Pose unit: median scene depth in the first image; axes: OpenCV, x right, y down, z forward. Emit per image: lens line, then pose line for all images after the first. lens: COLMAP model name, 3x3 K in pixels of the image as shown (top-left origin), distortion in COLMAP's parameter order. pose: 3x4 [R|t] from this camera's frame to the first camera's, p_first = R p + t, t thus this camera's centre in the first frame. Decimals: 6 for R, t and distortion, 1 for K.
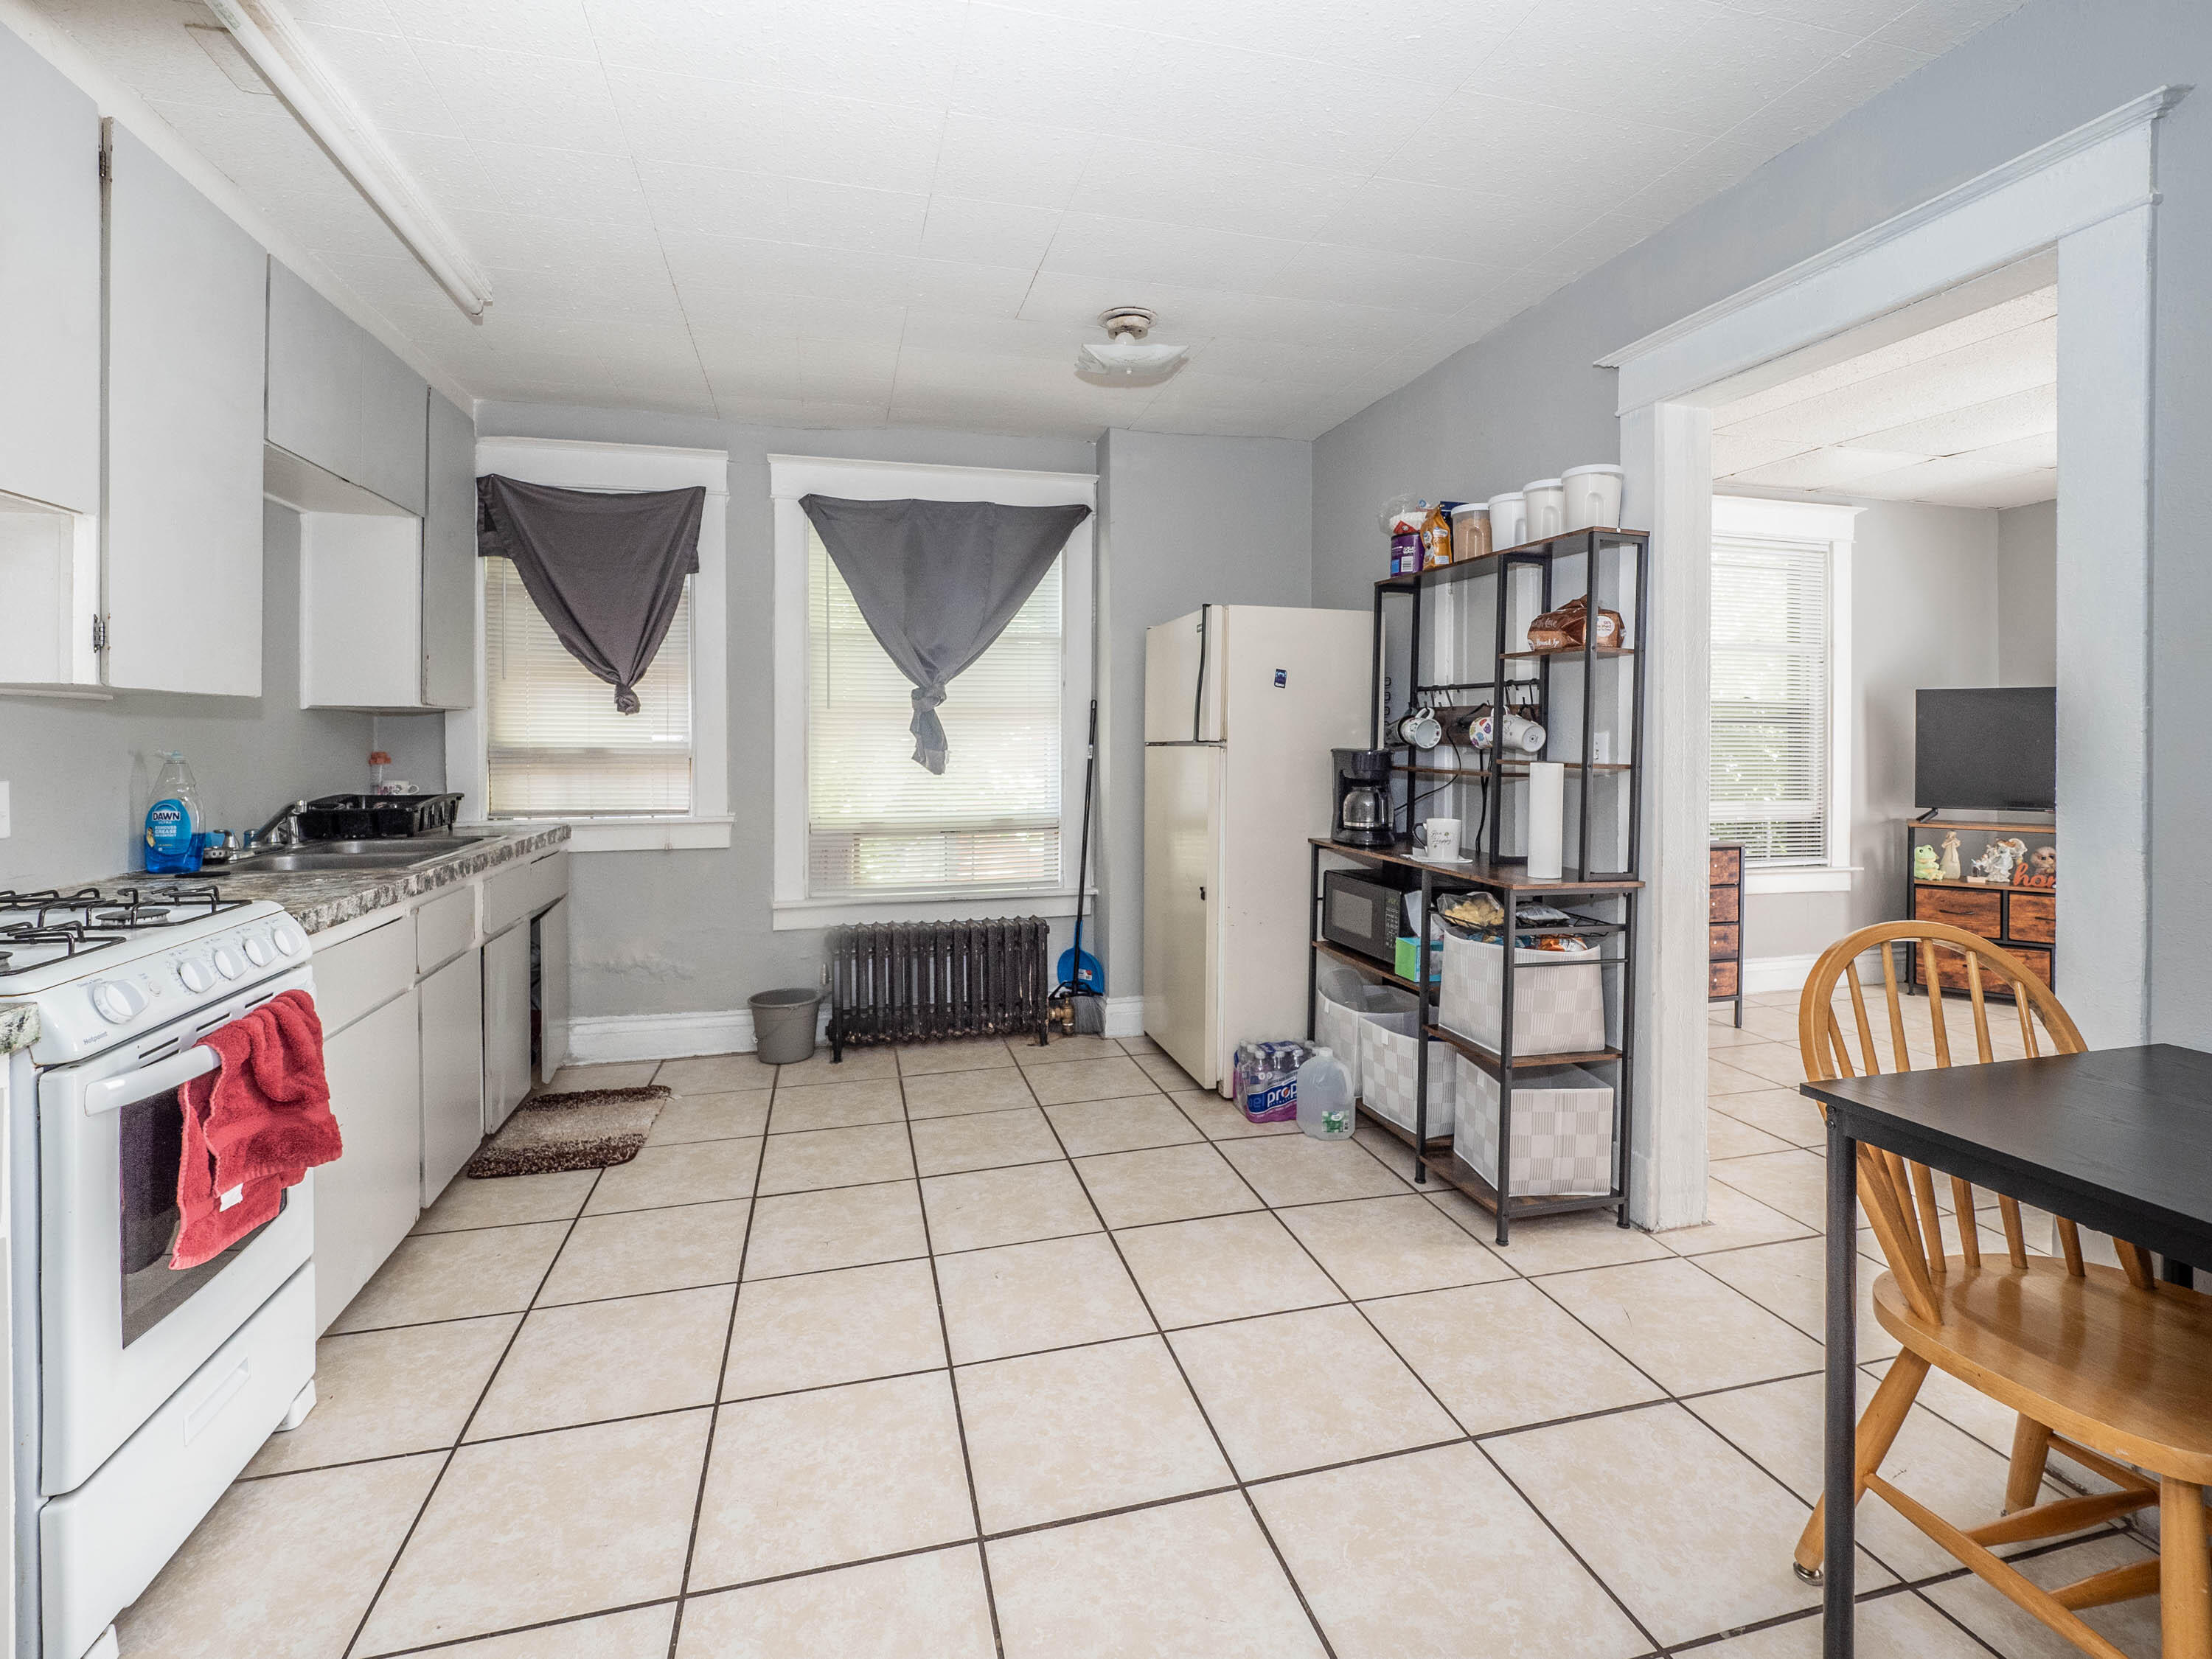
lens RADIAL K [[1013.2, 0, 1106.8], [0, 1013.2, 736.3], [0, 0, 1]] dist [-0.003253, -0.000834]
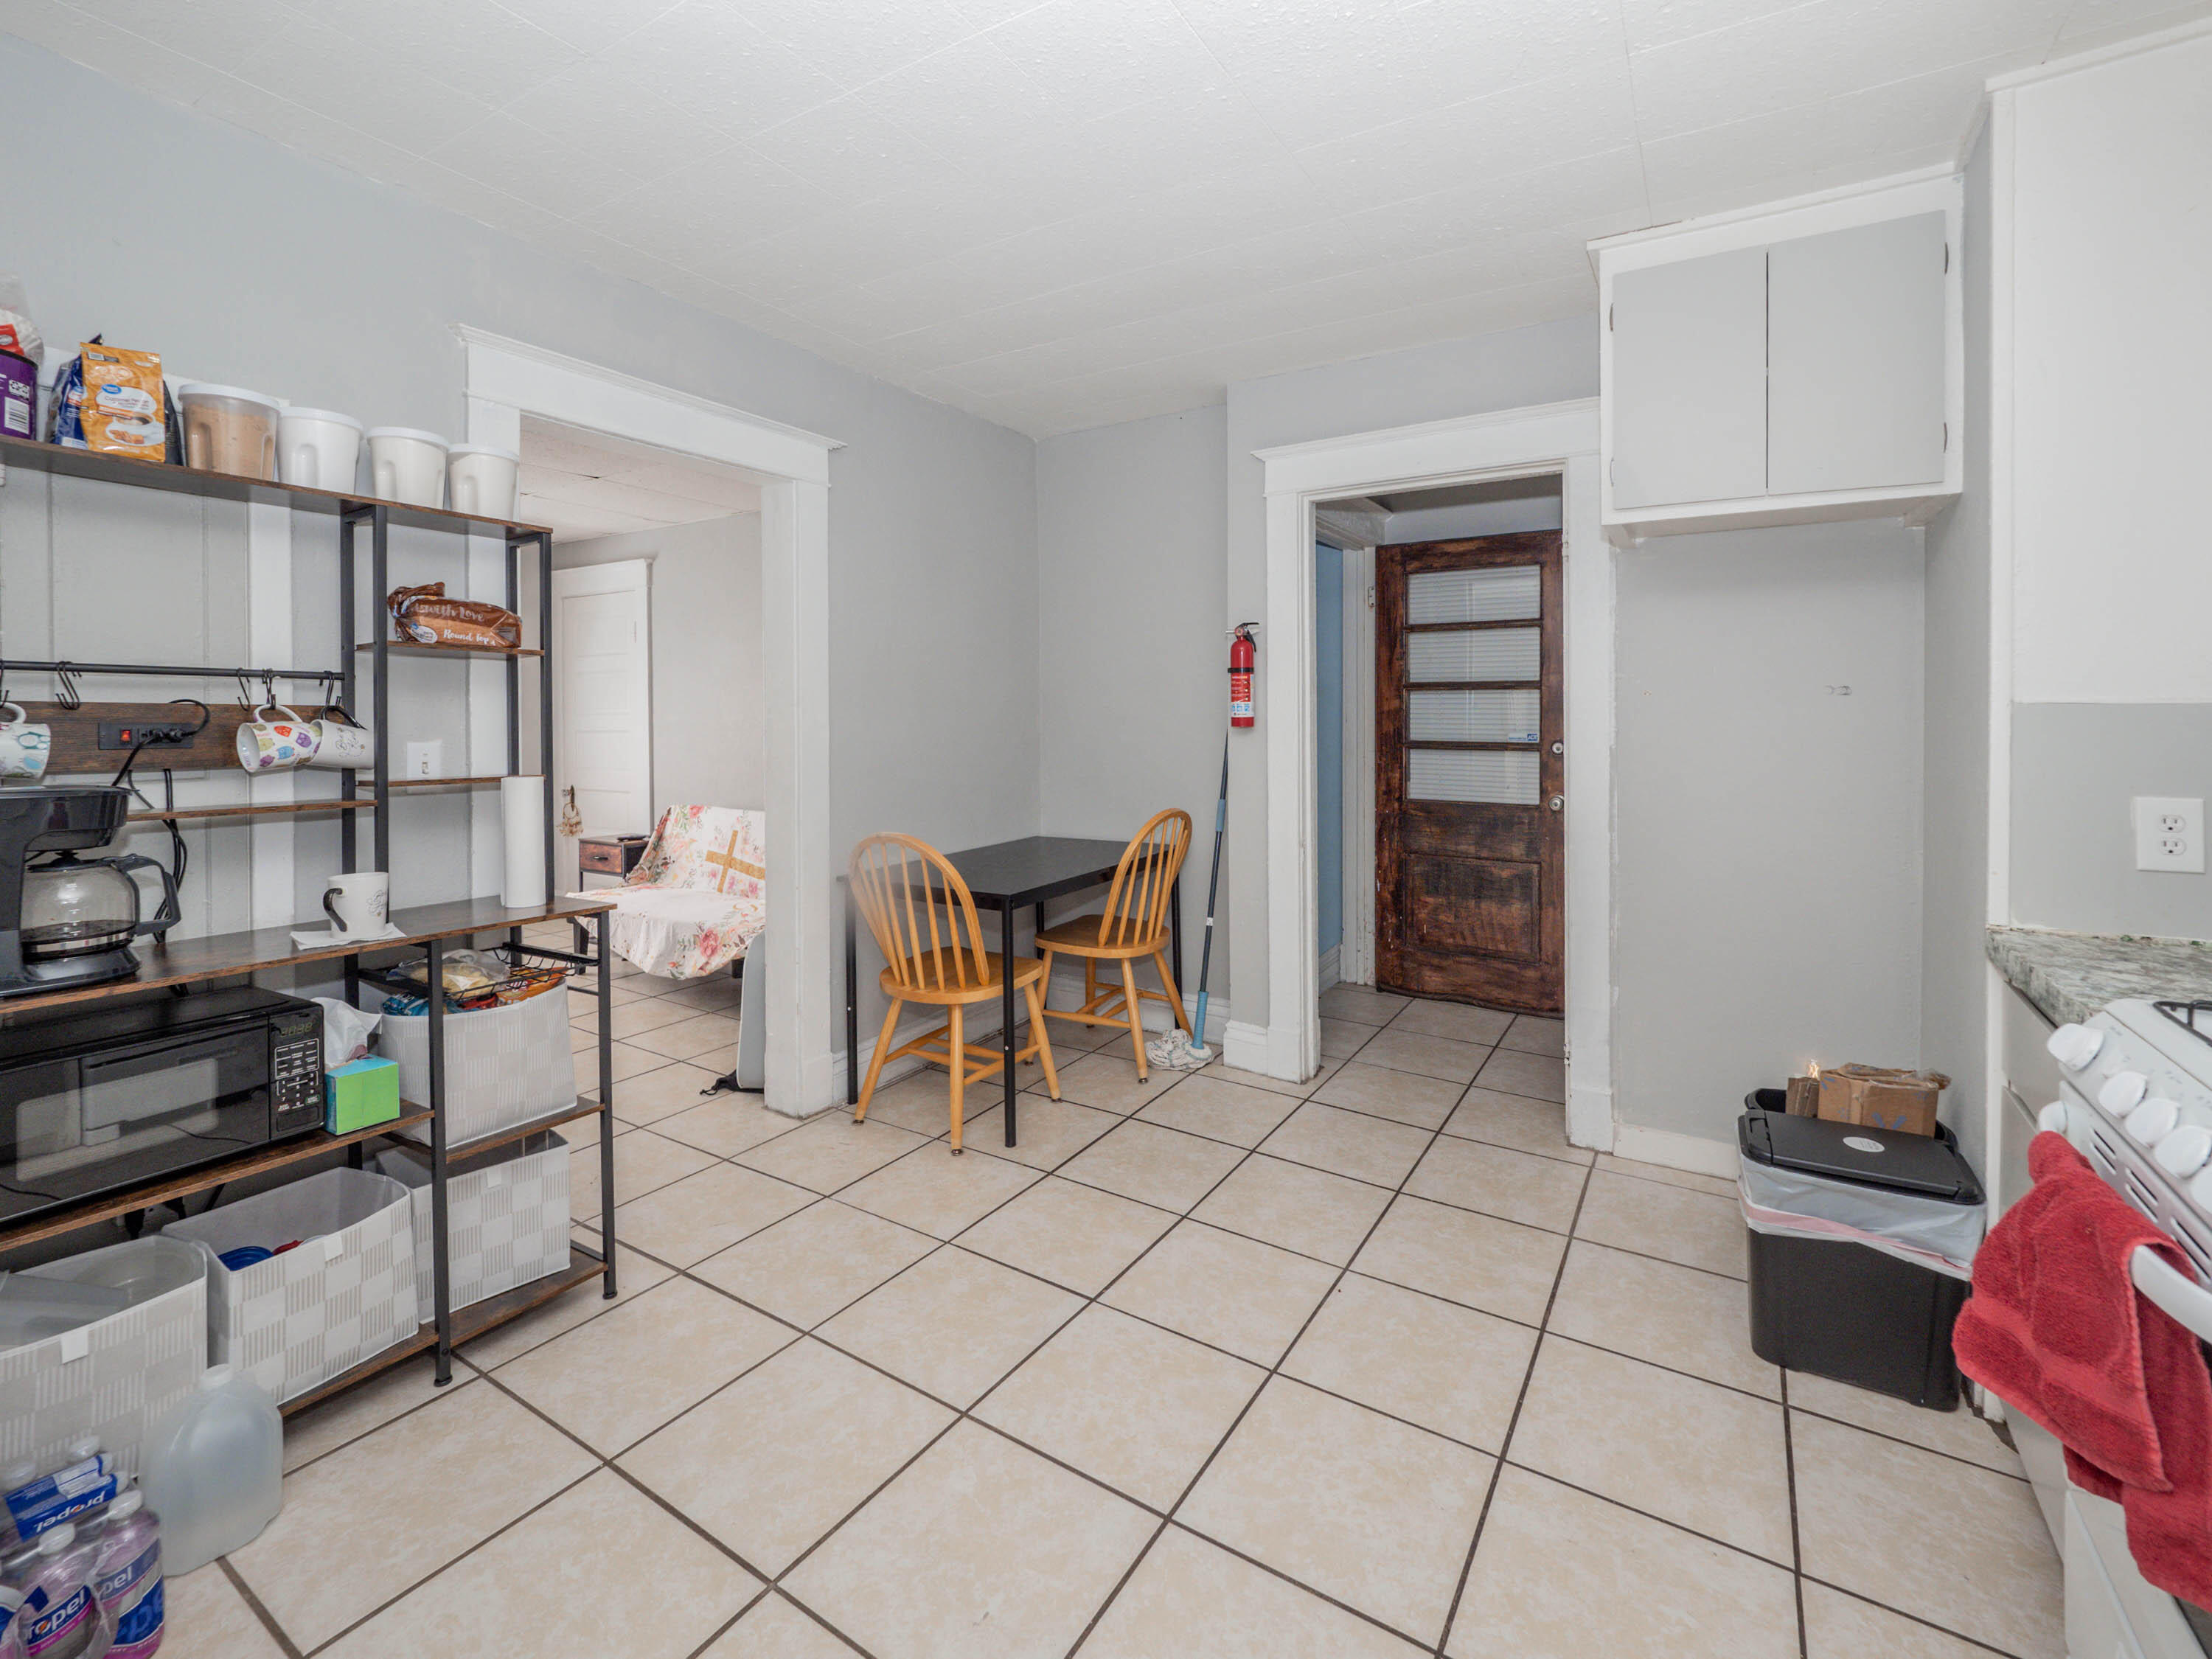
lens RADIAL K [[974.0, 0, 1104.4], [0, 974.0, 784.0], [0, 0, 1]] dist [-0.009859, -0.000607]
pose [[-0.675654, -0.048153, 0.735644, -0.351369], [0.003857, 0.997620, 0.068843, -0.014420], [-0.737208, 0.049351, -0.673861, 0.807025]]
